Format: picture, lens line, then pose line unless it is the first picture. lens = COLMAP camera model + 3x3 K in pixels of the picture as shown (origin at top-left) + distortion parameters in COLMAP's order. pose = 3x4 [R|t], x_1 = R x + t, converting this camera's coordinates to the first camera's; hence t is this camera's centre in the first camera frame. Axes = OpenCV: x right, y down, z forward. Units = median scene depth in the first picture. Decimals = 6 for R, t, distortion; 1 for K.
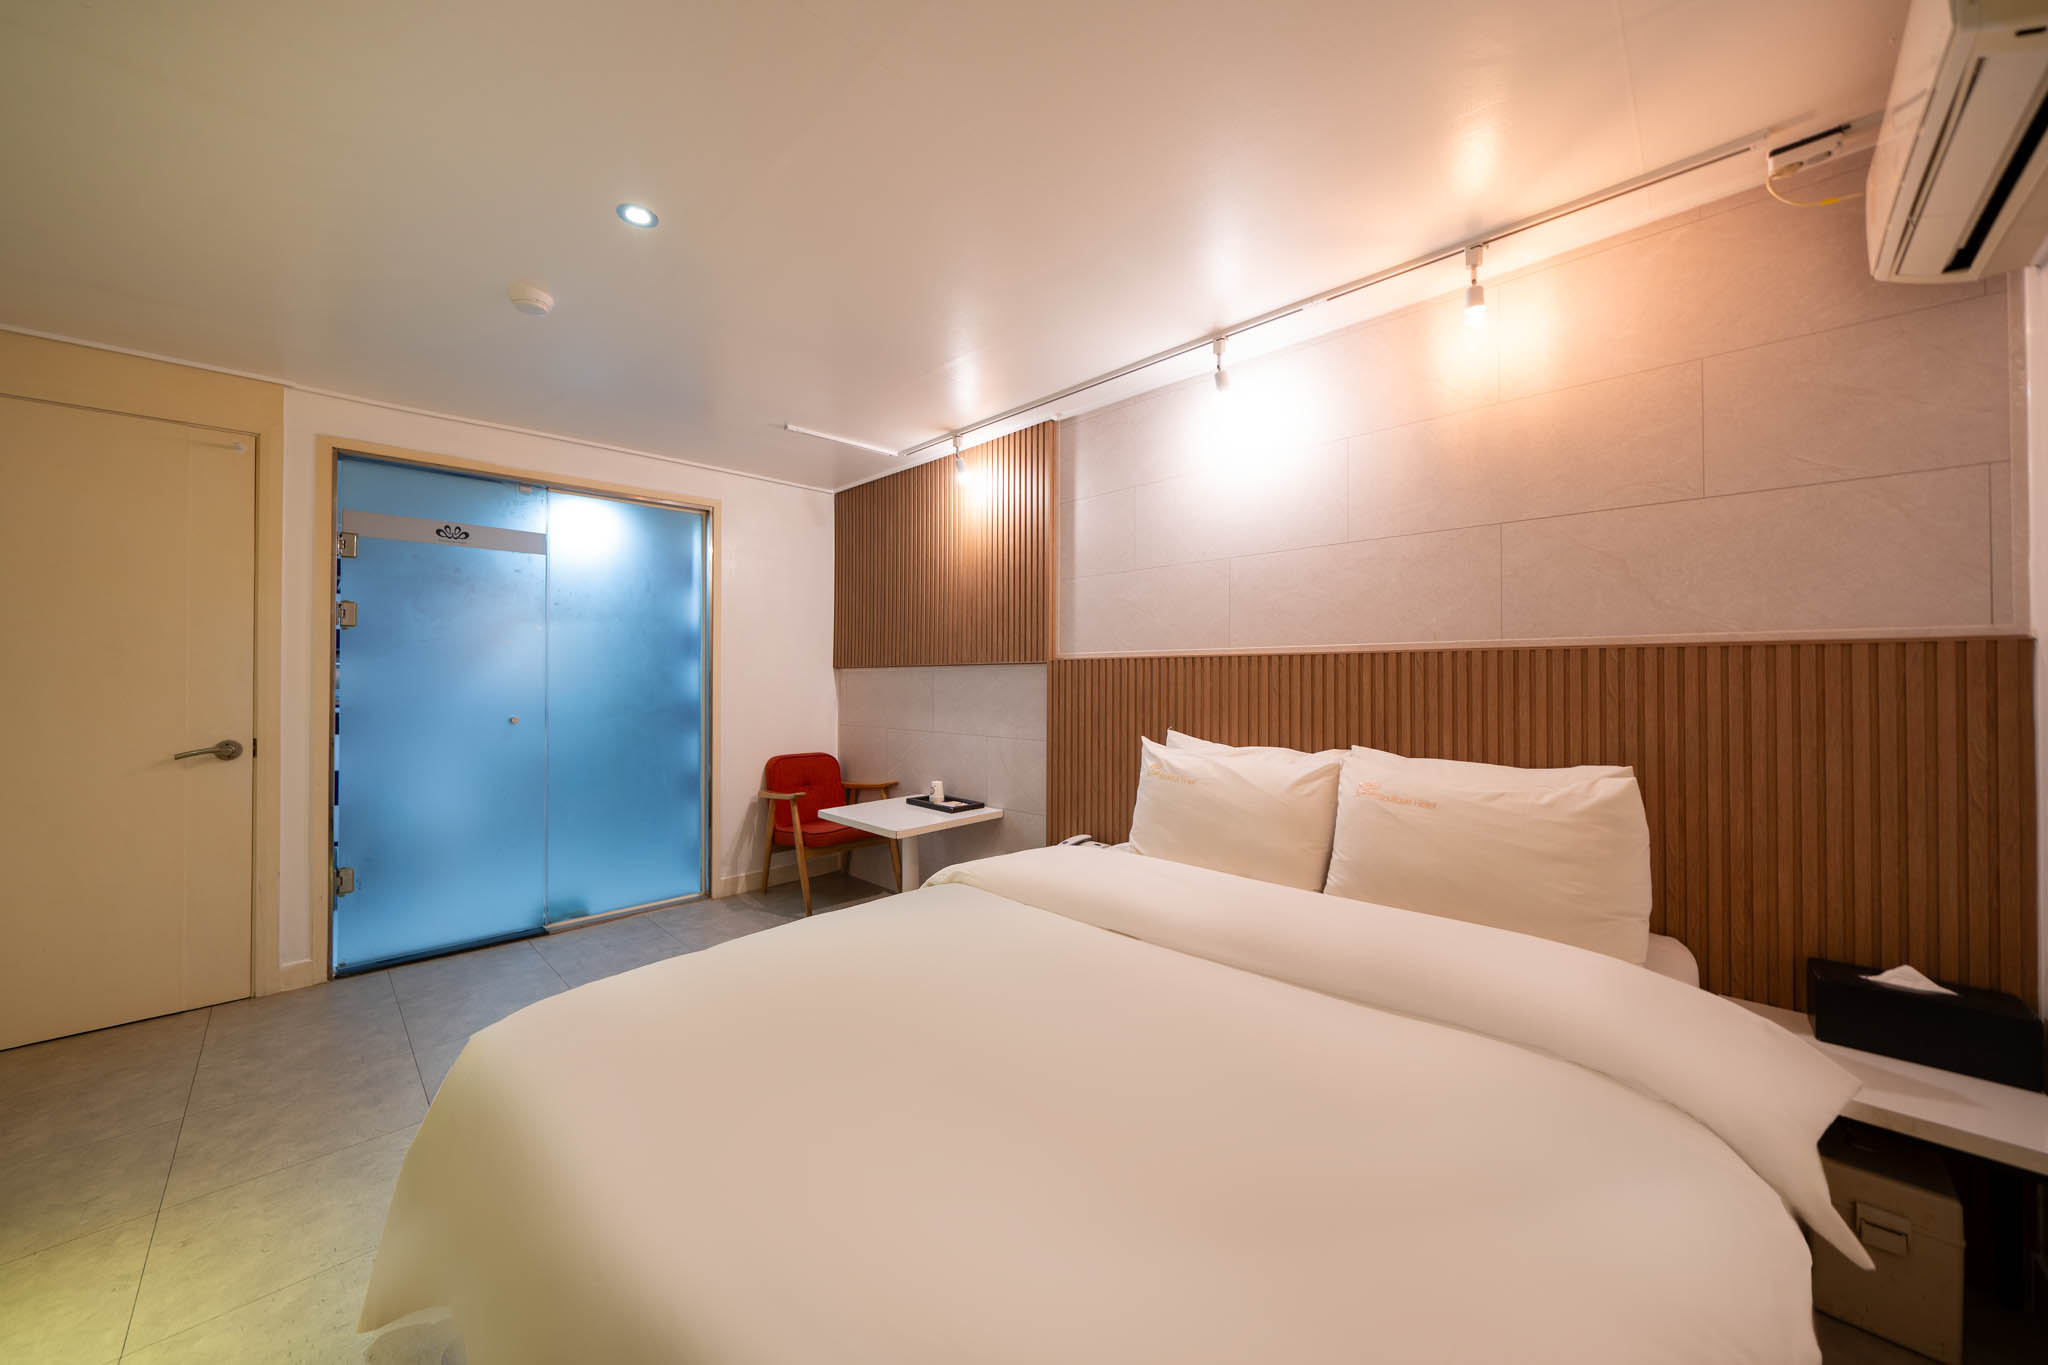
lens RADIAL K [[719.8, 0, 1012.3], [0, 719.8, 663.9], [0, 0, 1]] dist [0.000078, -0.000568]
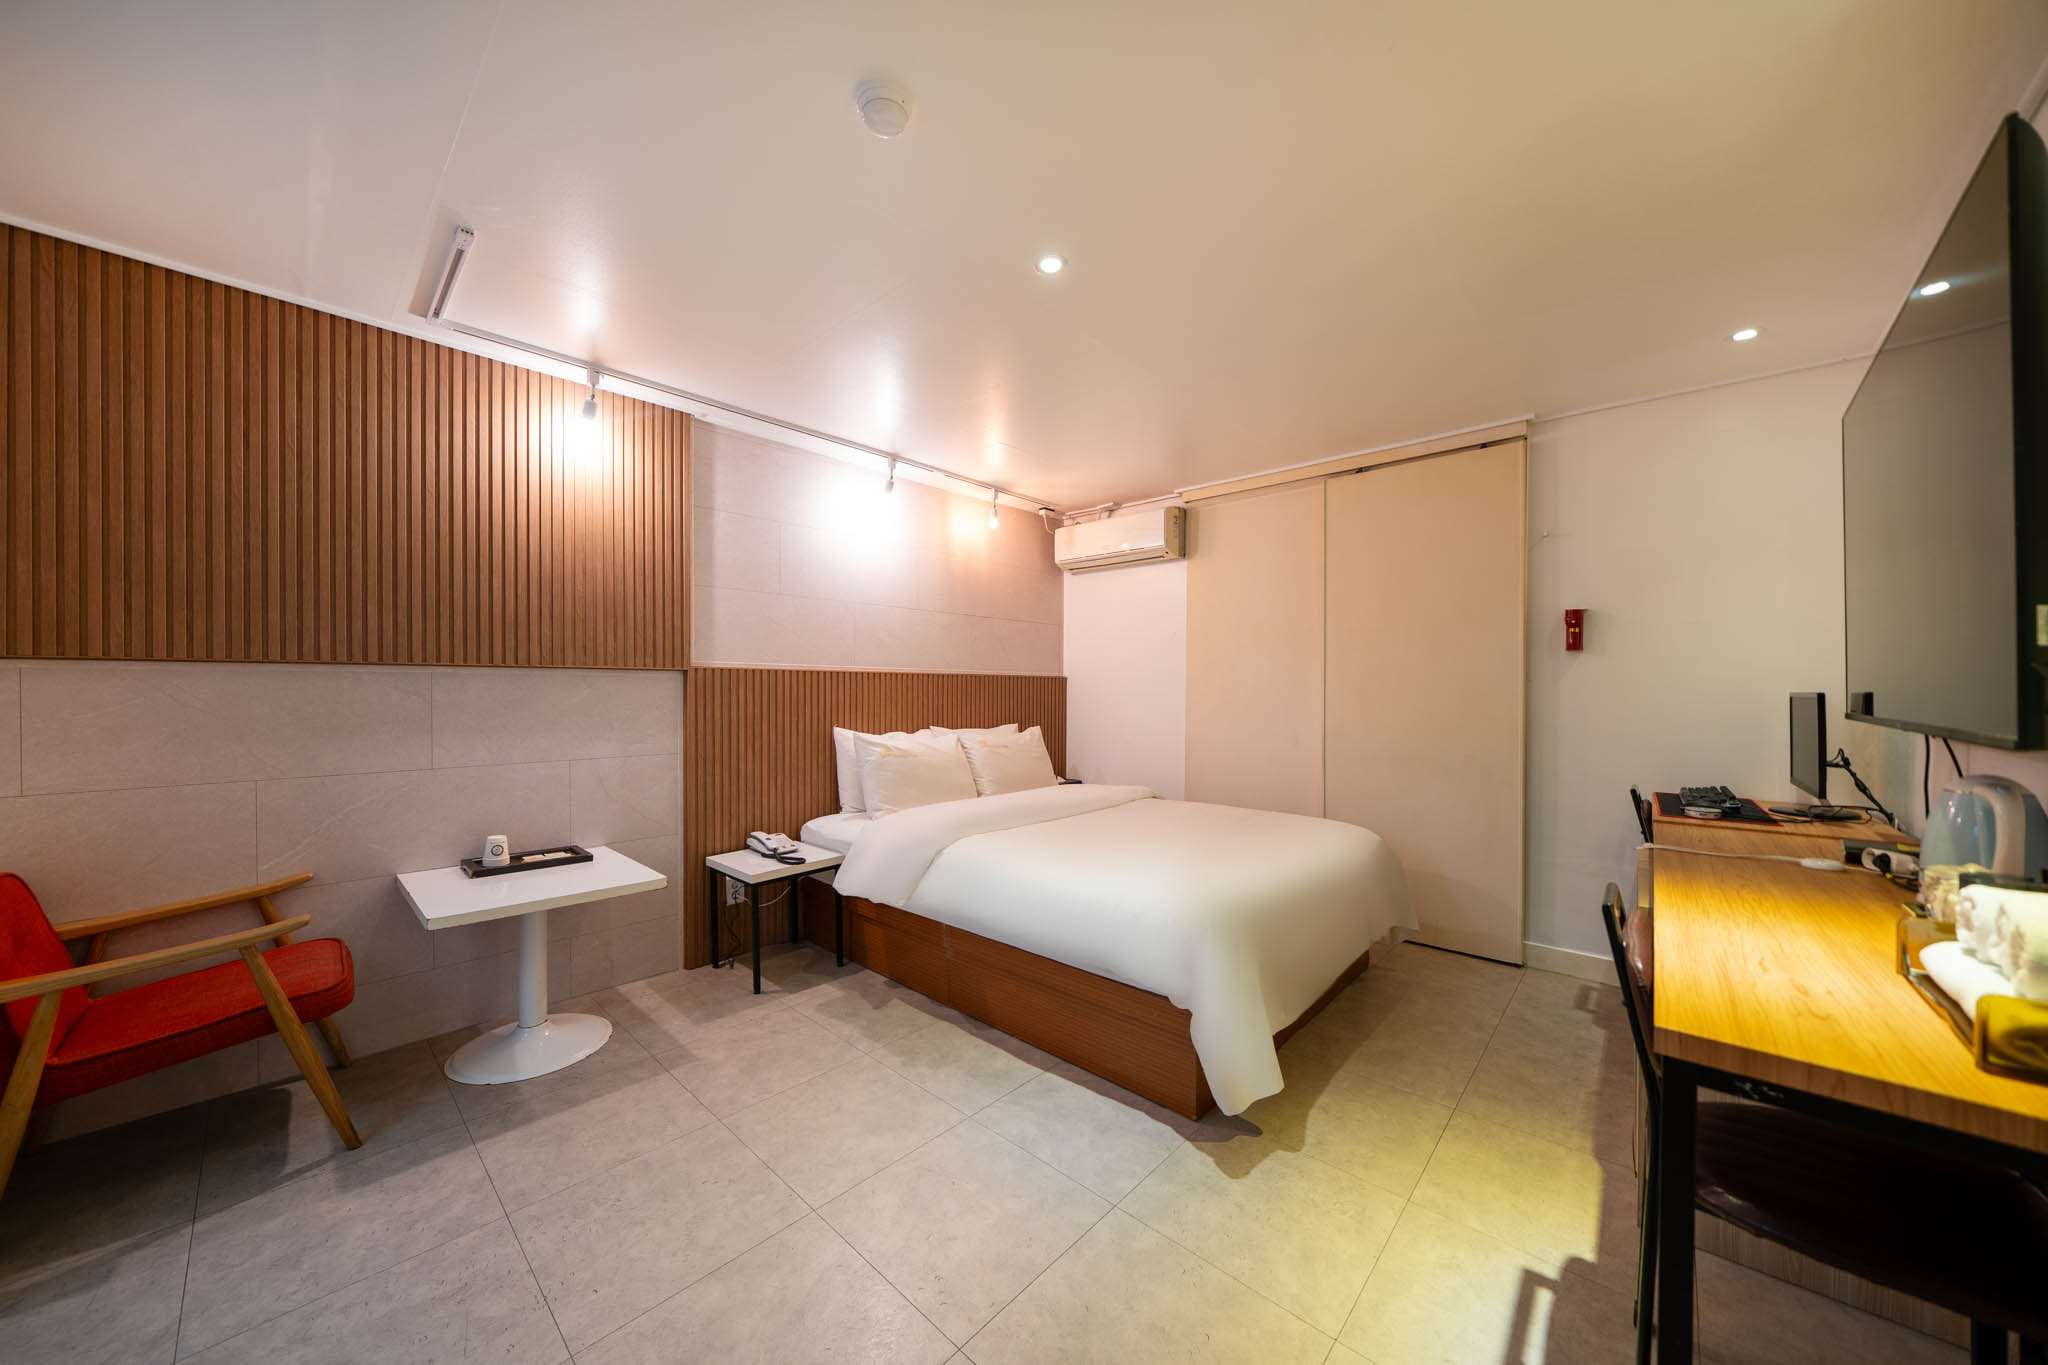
lens RADIAL K [[719.8, 0, 1017.2], [0, 719.8, 691.2], [0, 0, 1]] dist [0.000078, -0.000568]
pose [[-0.058979, 0.001341, 0.998258, -0.968230], [-0.022313, 0.999747, -0.002661, 0.019458], [-0.998010, -0.022431, -0.058934, 0.661809]]
